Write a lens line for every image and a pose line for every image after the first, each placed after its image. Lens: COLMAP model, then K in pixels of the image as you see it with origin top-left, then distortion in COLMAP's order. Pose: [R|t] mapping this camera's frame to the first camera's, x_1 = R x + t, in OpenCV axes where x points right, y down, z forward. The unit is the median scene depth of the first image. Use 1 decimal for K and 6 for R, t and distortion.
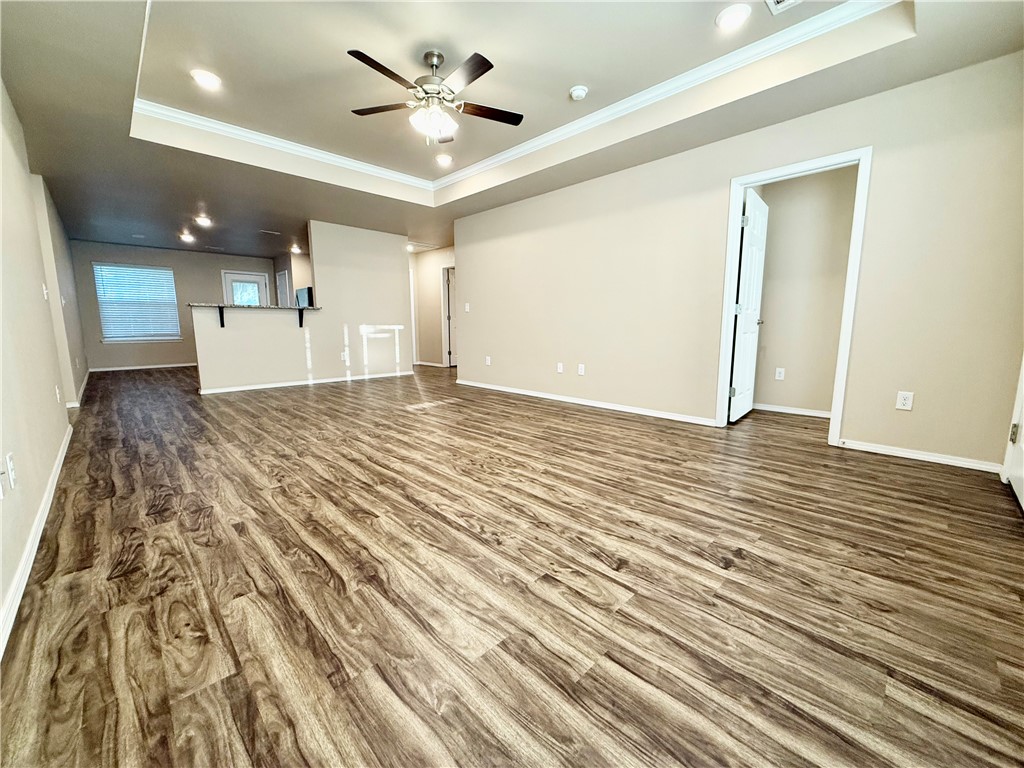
lens RADIAL K [[411.0, 0, 510.0], [0, 411.0, 382.4], [0, 0, 1]] dist [-0.000333, 0.000156]
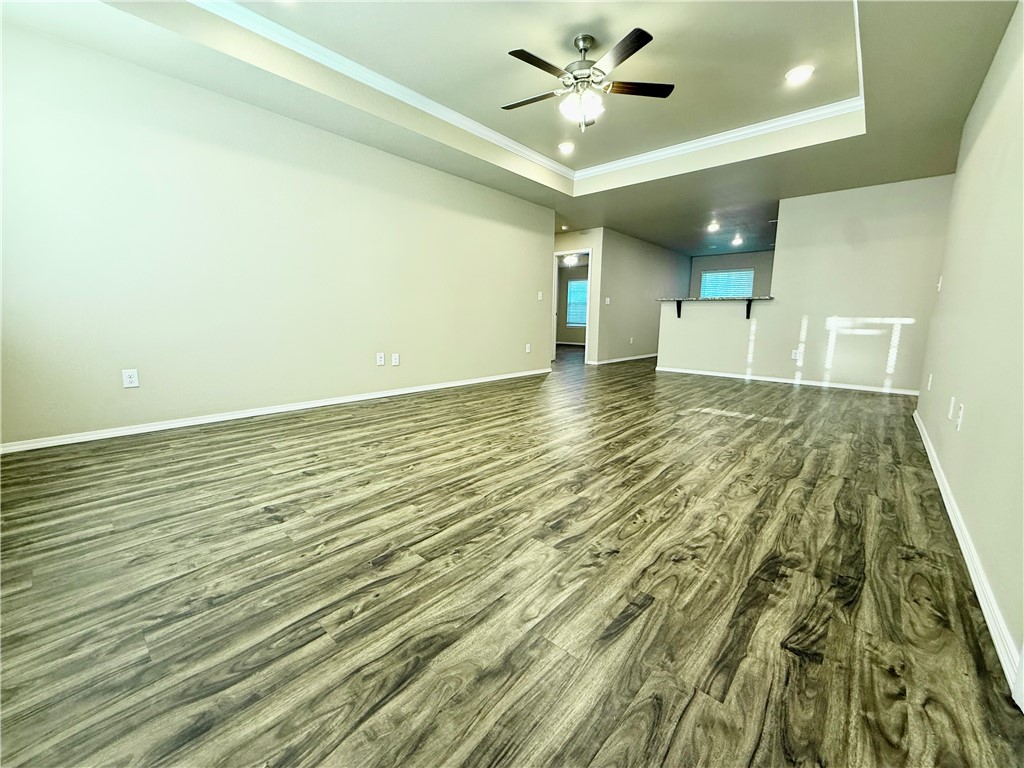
lens RADIAL K [[411.0, 0, 510.0], [0, 411.0, 382.4], [0, 0, 1]] dist [-0.000333, 0.000156]
pose [[0.063300, 0.156211, -0.985693, 1.244456], [-0.153697, 0.977417, 0.145029, -0.124969], [0.986088, 0.142318, 0.085880, 1.149992]]
